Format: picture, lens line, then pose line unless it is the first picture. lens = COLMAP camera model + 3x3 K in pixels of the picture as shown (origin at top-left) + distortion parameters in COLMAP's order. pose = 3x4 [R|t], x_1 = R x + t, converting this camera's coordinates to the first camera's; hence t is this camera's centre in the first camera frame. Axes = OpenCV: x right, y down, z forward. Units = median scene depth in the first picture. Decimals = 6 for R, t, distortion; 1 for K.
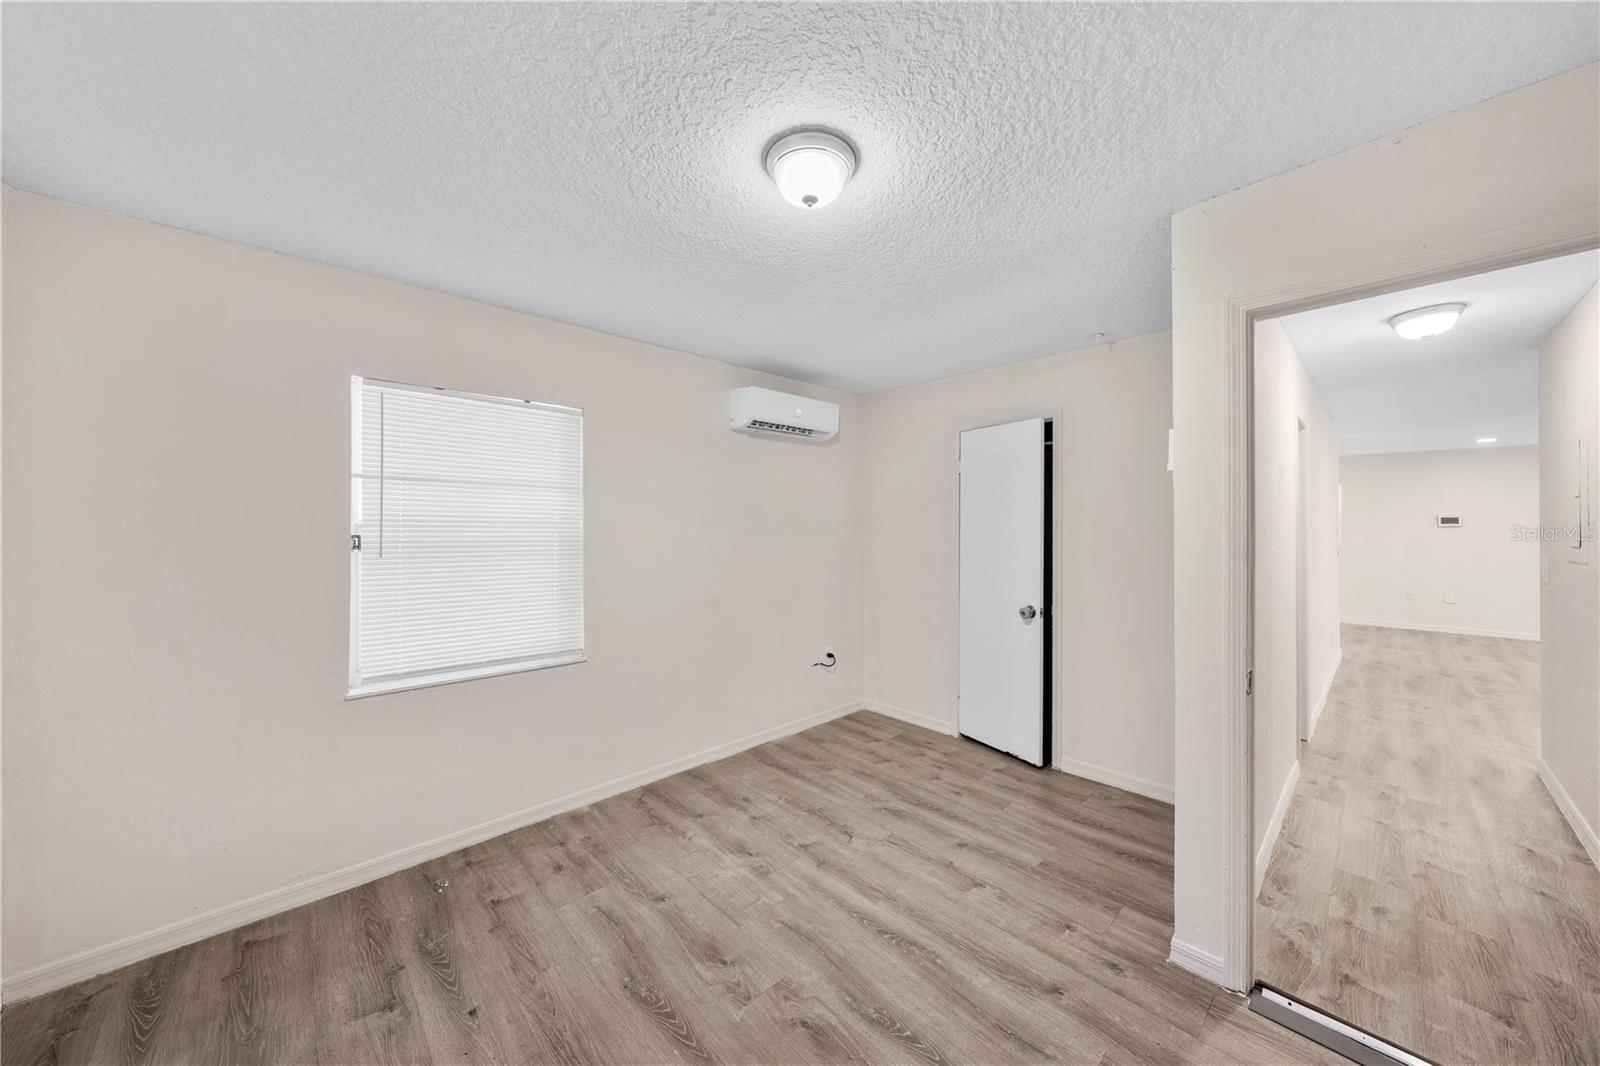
lens RADIAL K [[556.0, 0, 803.8], [0, 556.0, 521.6], [0, 0, 1]] dist [0.000128, 0.000142]
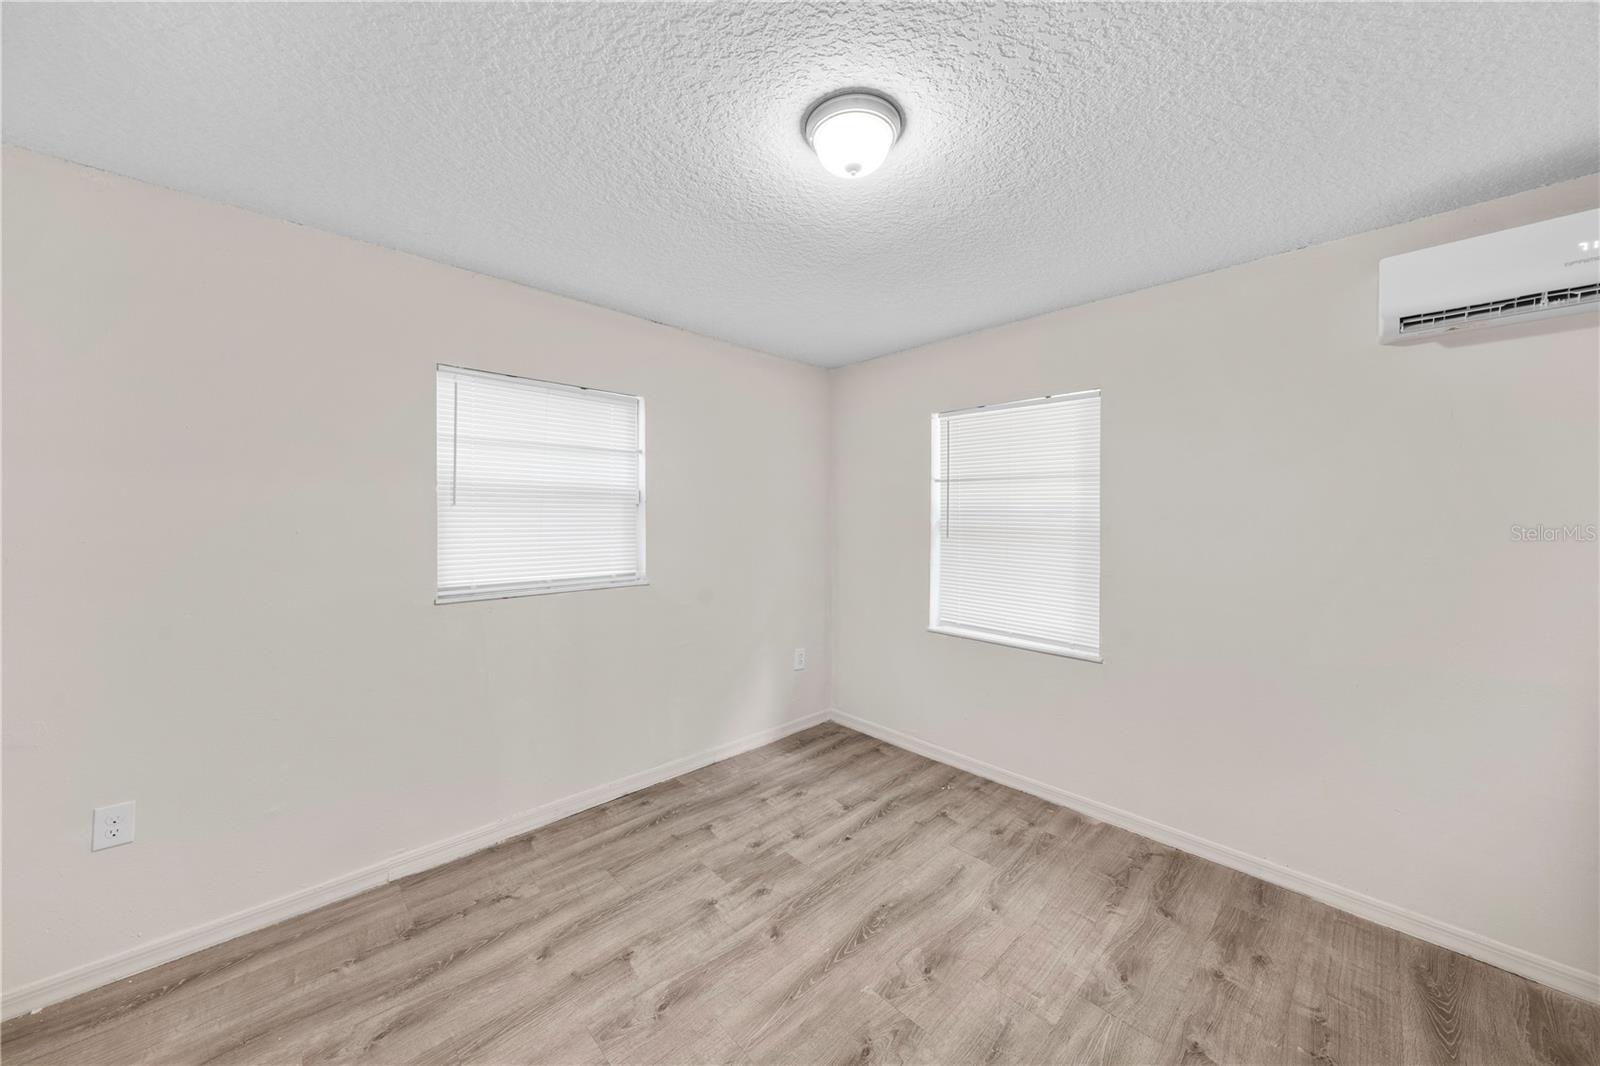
lens RADIAL K [[555.0, 0, 796.8], [0, 555.0, 511.1], [0, 0, 1]] dist [0.000448, 0.000082]
pose [[0.005961, -0.005107, -0.999969, 0.636876], [0.003169, 0.999982, -0.005088, 0.004237], [0.999977, -0.003139, 0.005977, 0.602917]]
